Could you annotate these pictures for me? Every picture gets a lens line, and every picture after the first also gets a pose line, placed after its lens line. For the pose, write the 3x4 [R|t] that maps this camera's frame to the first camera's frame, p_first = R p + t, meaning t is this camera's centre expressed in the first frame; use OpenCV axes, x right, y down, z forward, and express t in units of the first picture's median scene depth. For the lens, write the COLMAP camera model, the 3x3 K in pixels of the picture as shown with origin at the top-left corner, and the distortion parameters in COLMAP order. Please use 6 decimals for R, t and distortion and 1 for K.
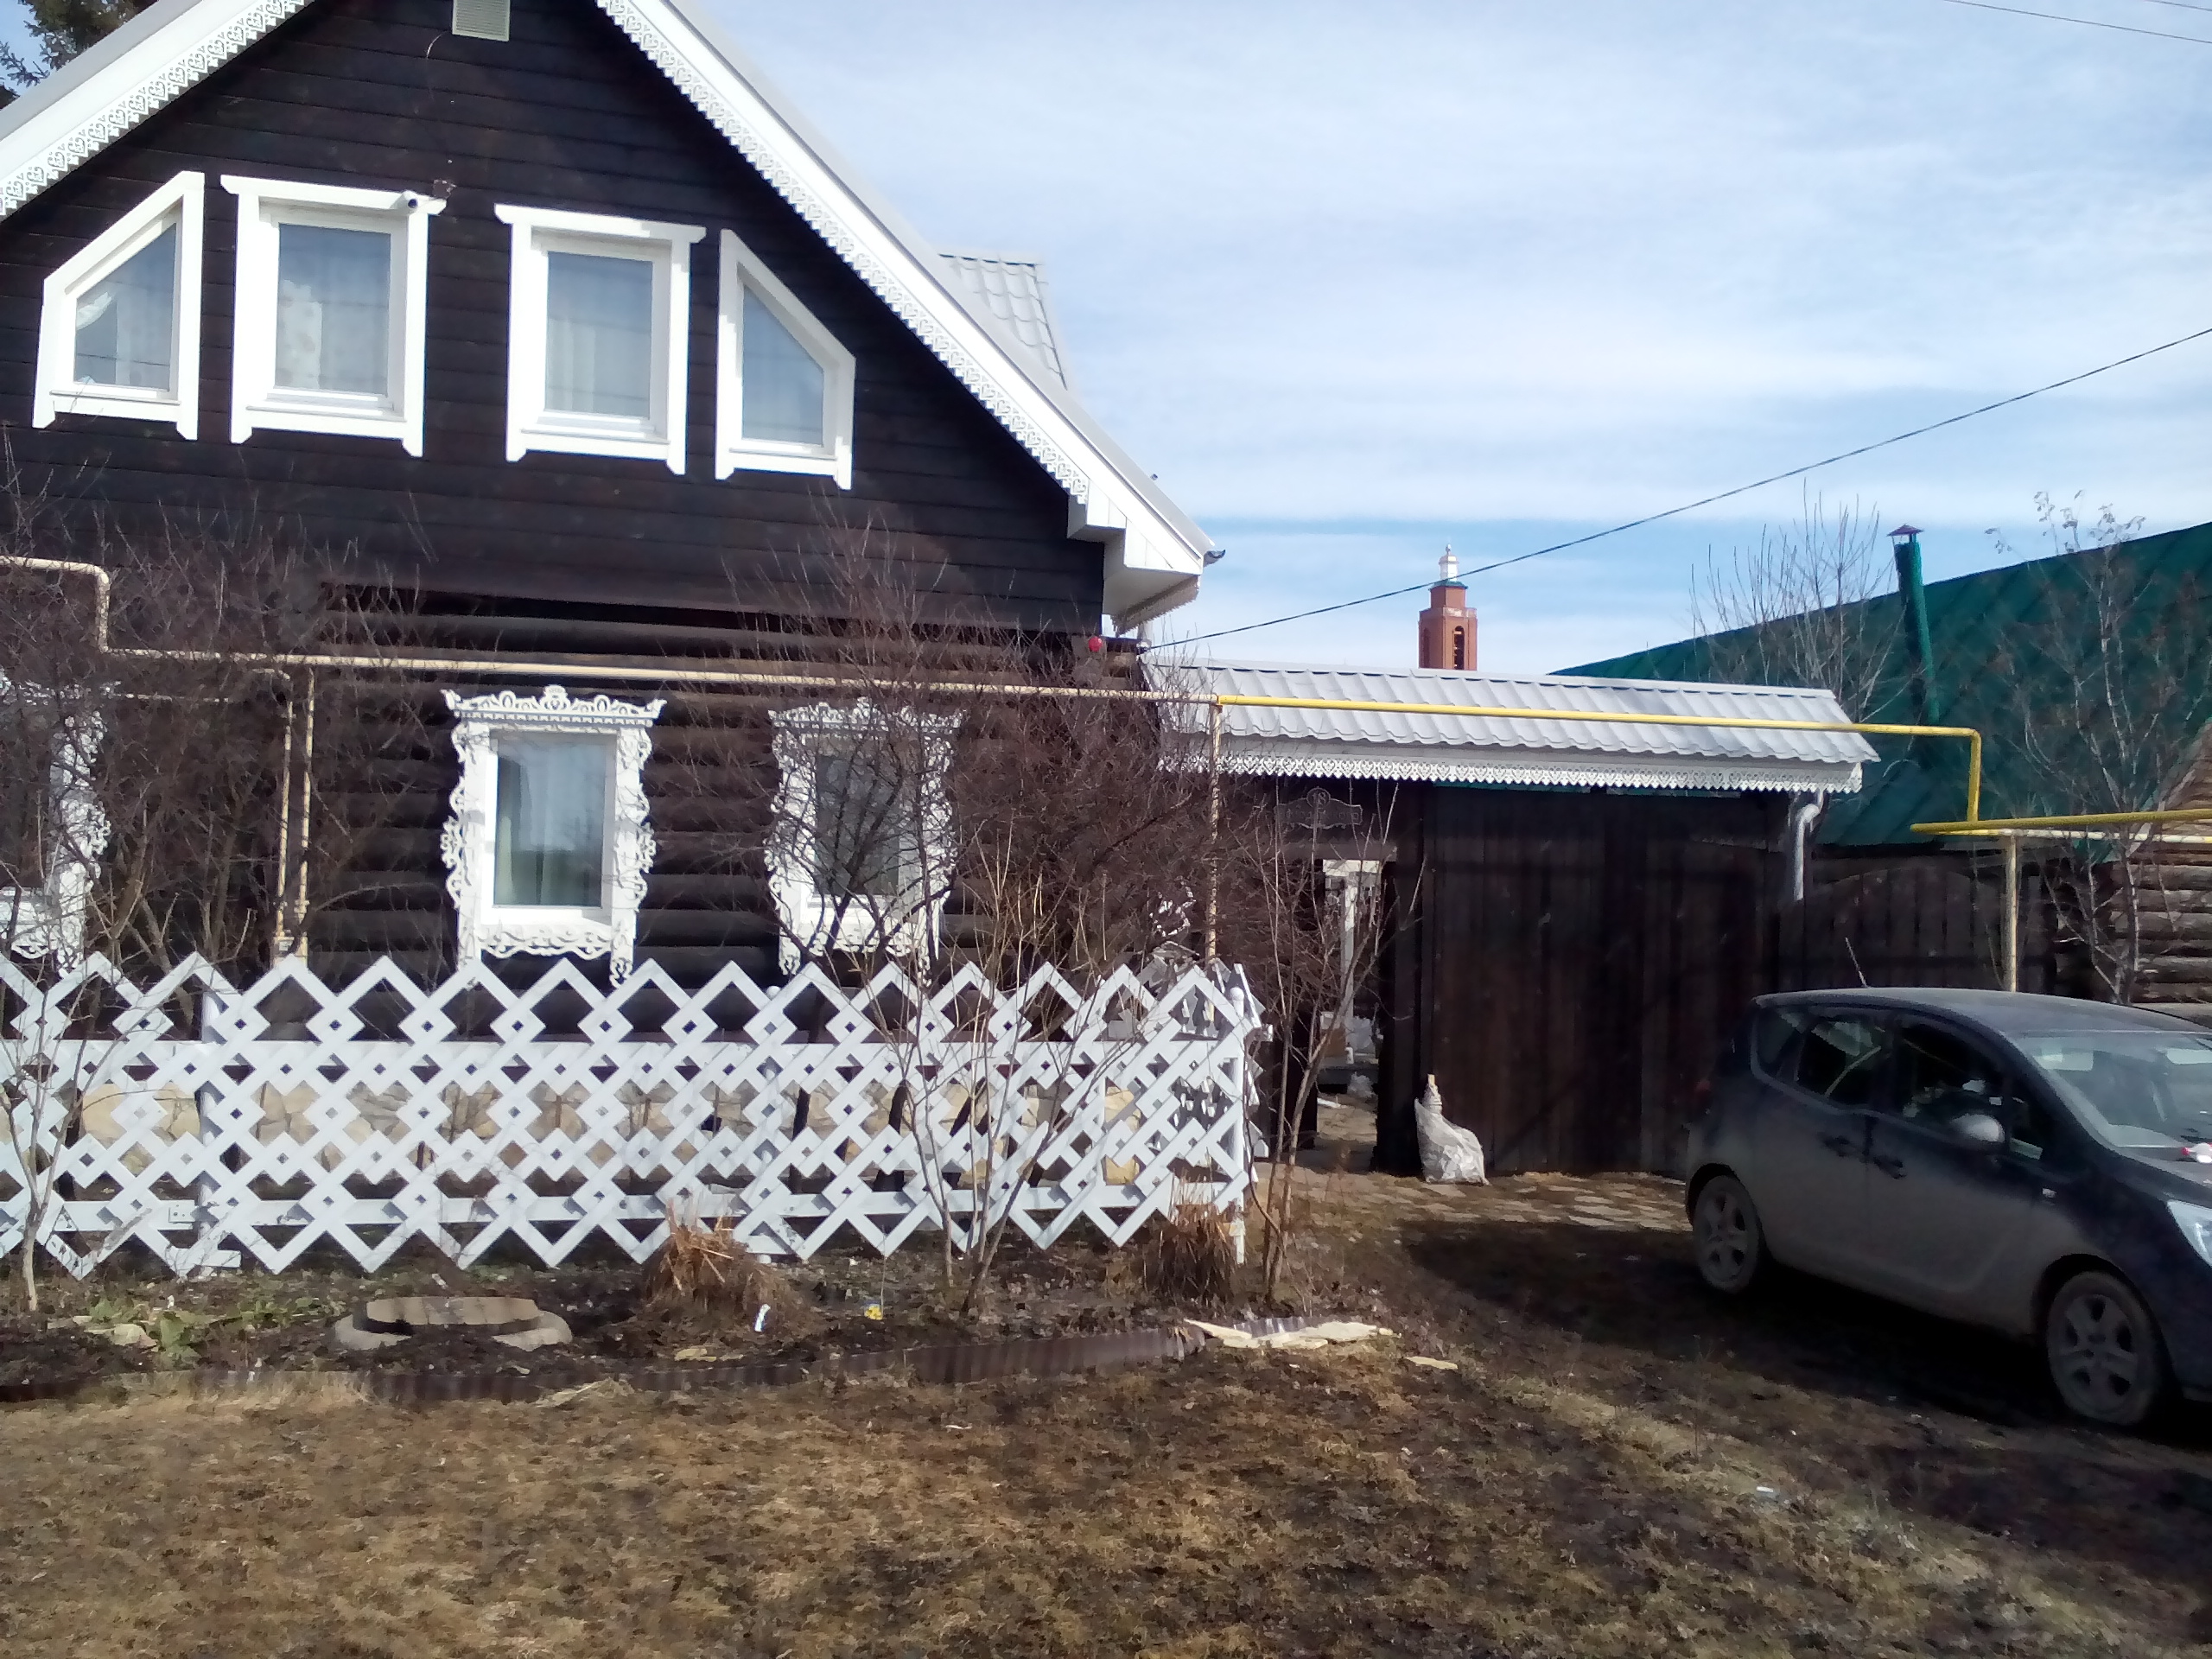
lens RADIAL K [[2086.2, 0, 1116.7], [0, 2086.2, 804.4], [0, 0, 1]] dist [0.107774, -0.246052]
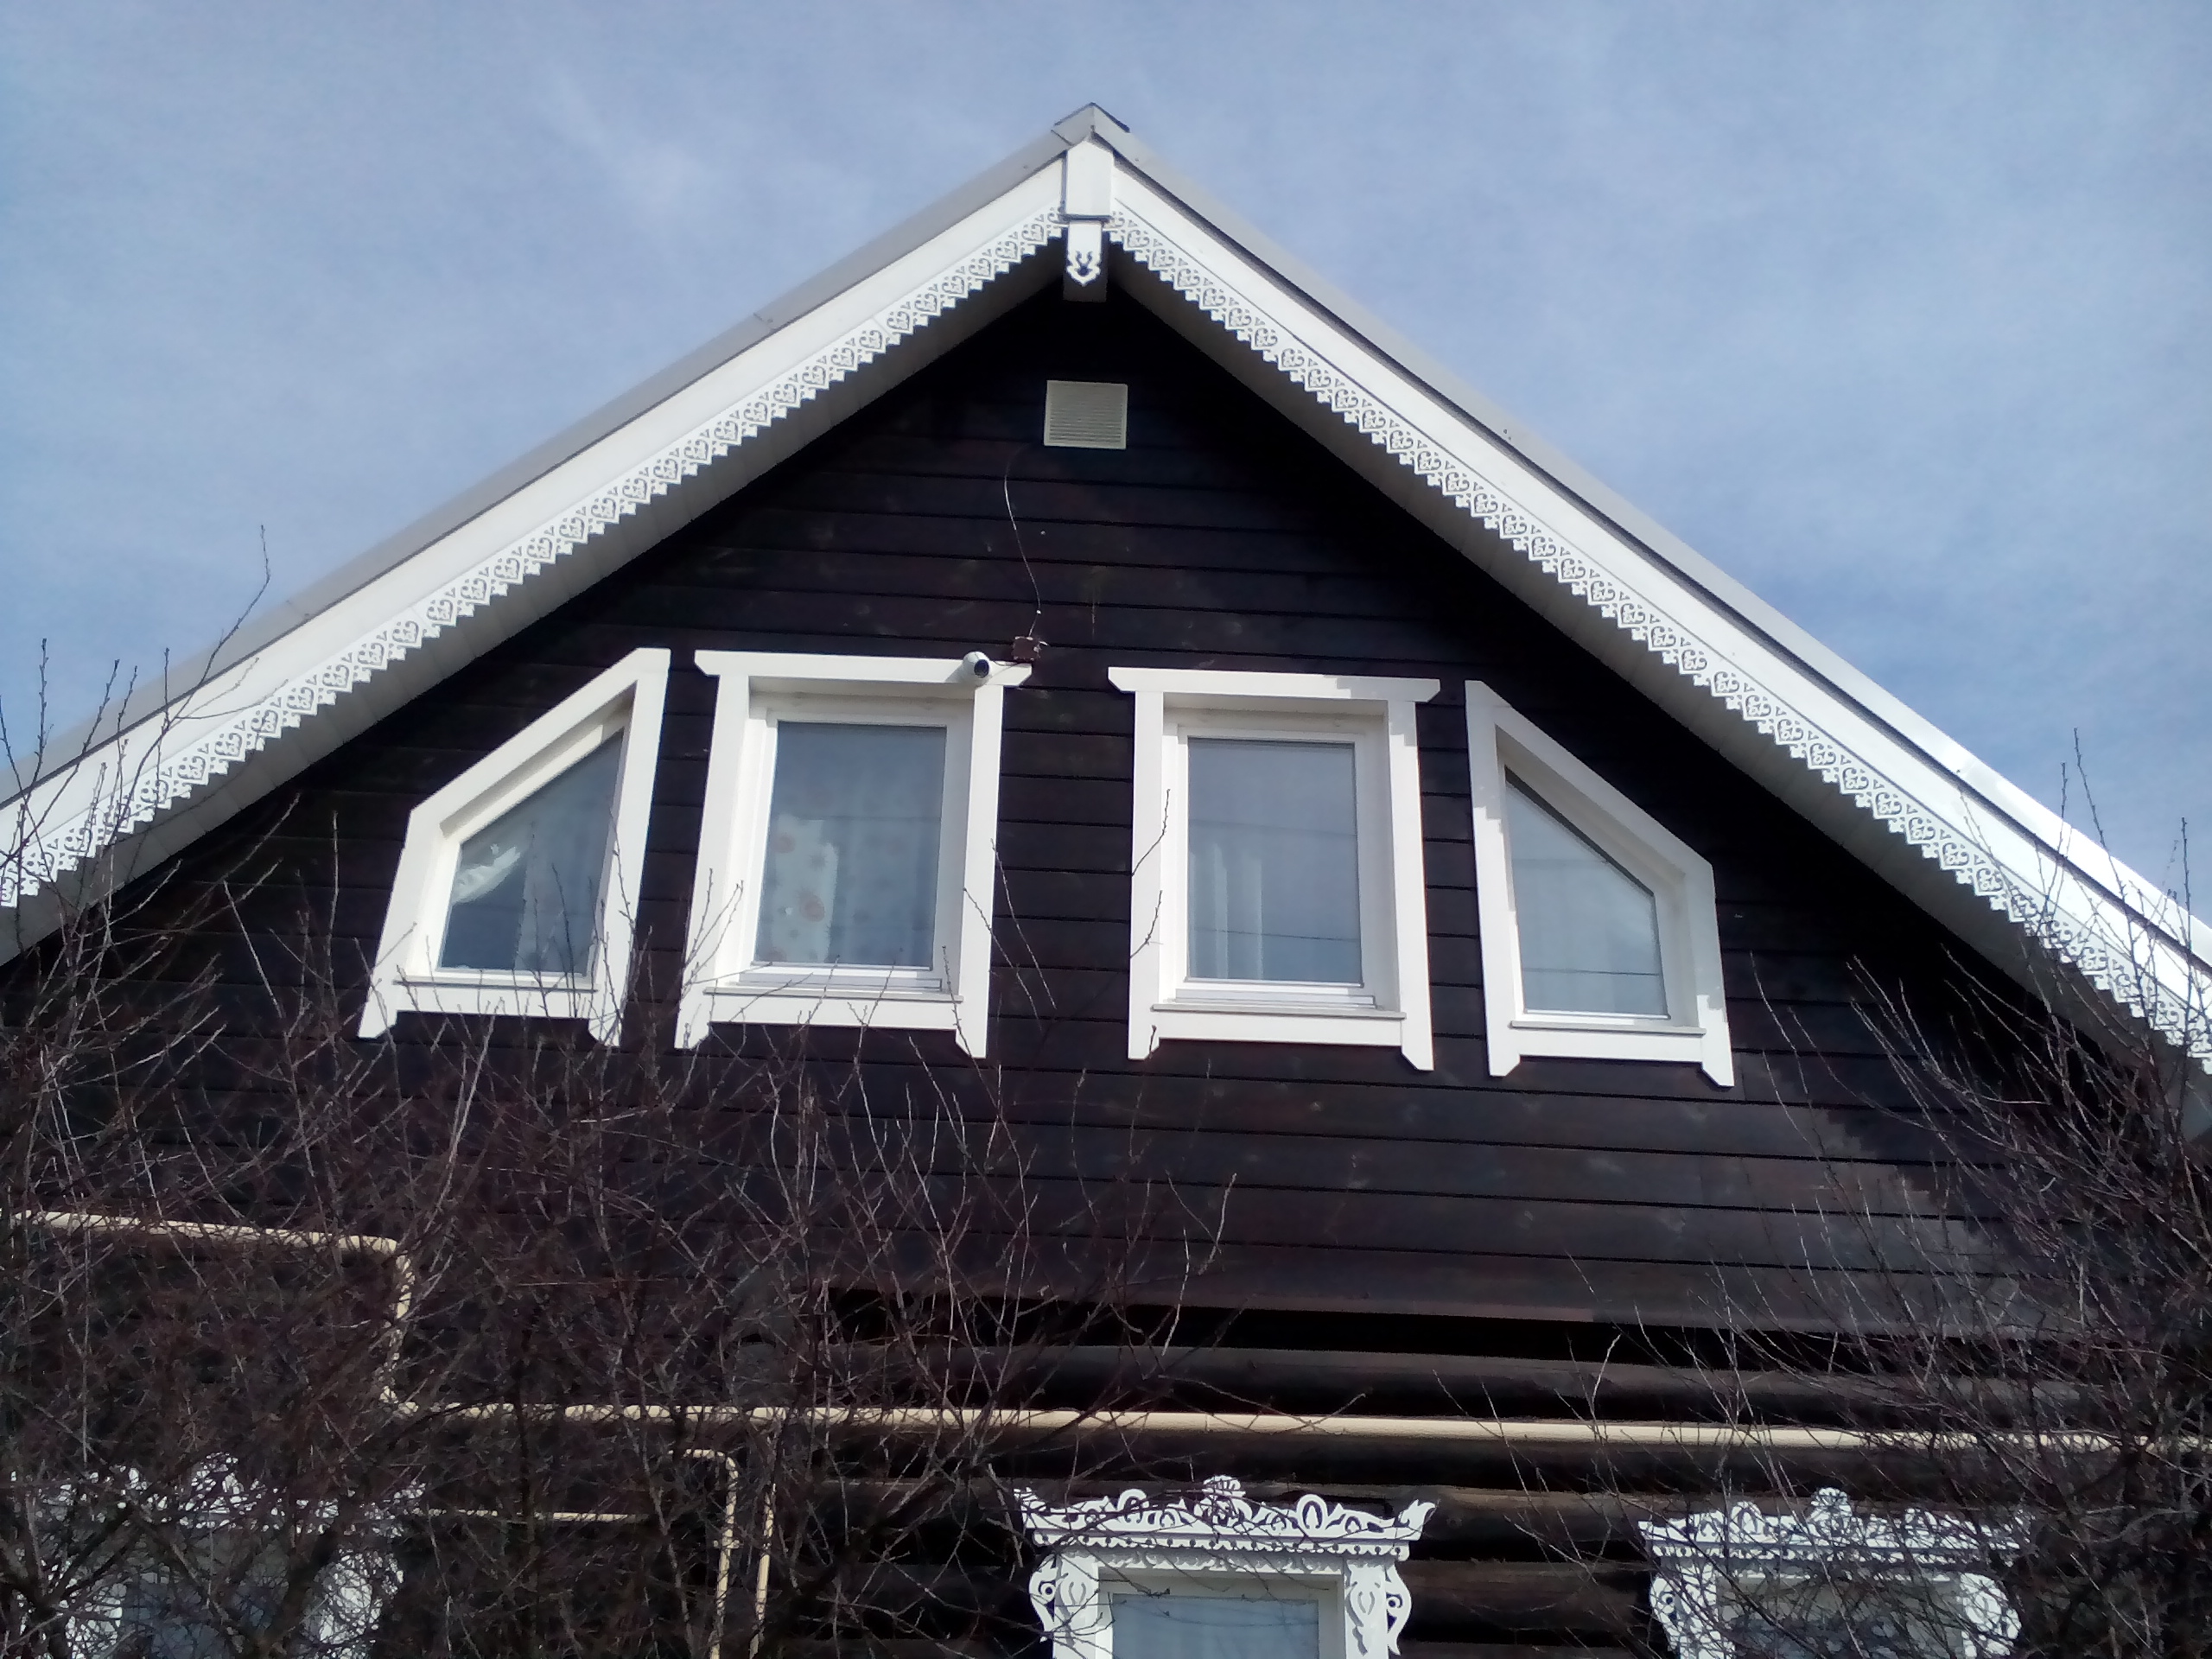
lens RADIAL K [[2086.2, 0, 1116.7], [0, 2086.2, 804.4], [0, 0, 1]] dist [0.107774, -0.246052]
pose [[0.969837, -0.104185, -0.220368, -0.161393], [0.006010, 0.914000, -0.405671, 0.001624], [0.243681, 0.392110, 0.887057, 0.473540]]
